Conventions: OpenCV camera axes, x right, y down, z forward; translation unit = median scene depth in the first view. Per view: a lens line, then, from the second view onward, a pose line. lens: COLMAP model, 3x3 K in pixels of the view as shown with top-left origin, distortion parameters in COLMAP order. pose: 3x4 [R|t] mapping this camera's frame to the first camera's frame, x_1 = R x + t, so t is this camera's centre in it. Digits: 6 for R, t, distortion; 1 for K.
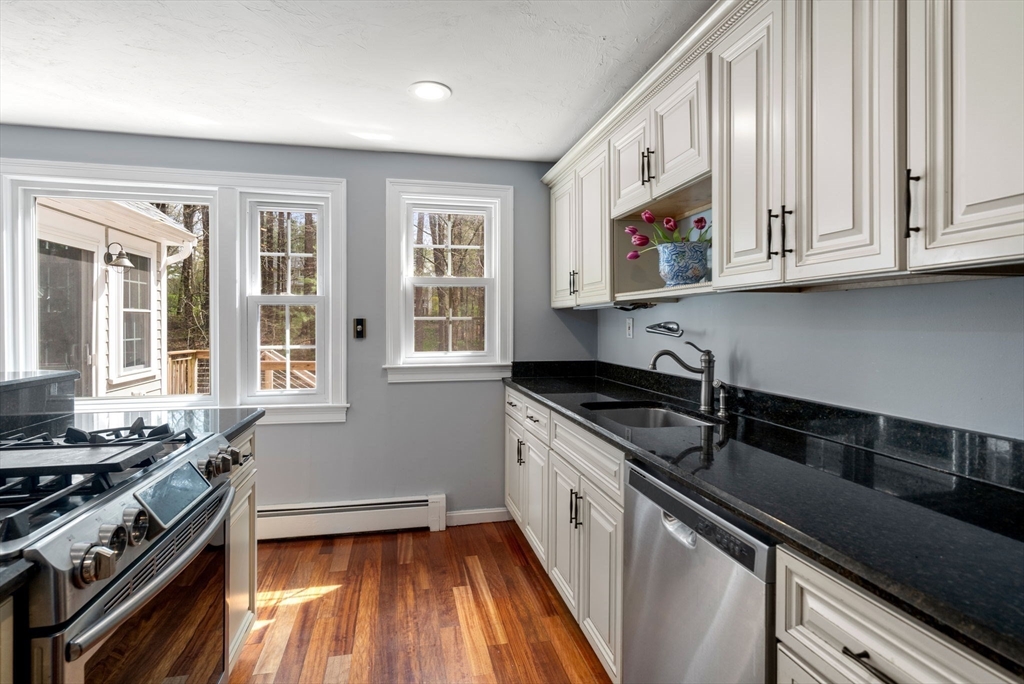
lens RADIAL K [[502.5, 0, 508.9], [0, 502.5, 324.5], [0, 0, 1]] dist [0.002727, 0.001197]
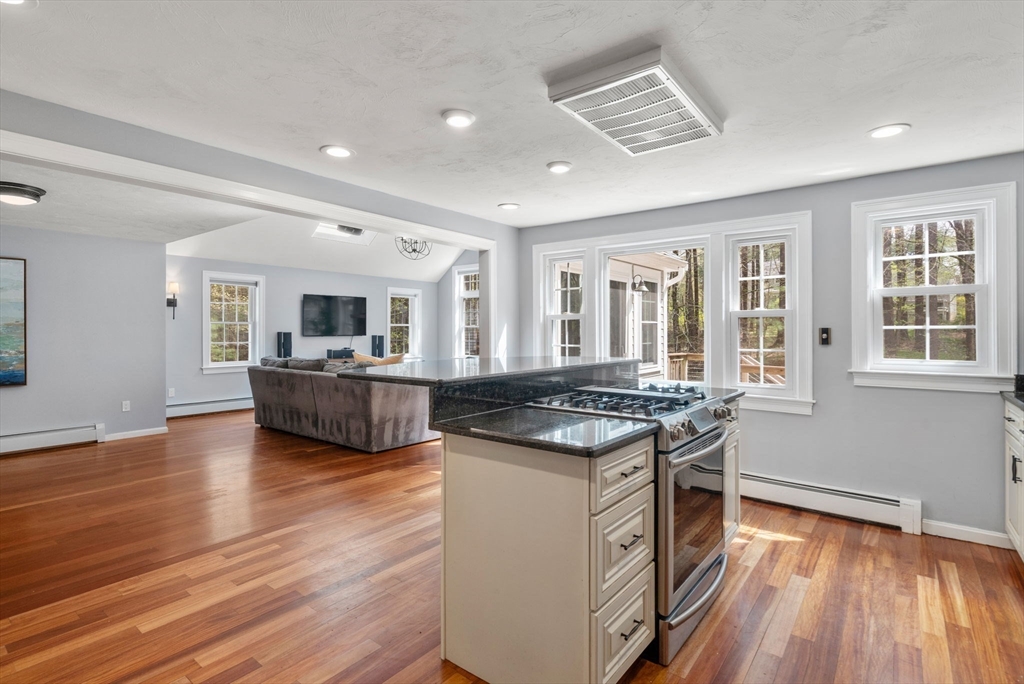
lens RADIAL K [[502.5, 0, 510.5], [0, 502.5, 326.6], [0, 0, 1]] dist [0.002727, 0.001197]
pose [[0.638382, -0.006273, -0.769695, 0.139729], [-0.003247, 0.999936, -0.010842, 0.000481], [0.769713, 0.009421, 0.638320, -0.311668]]
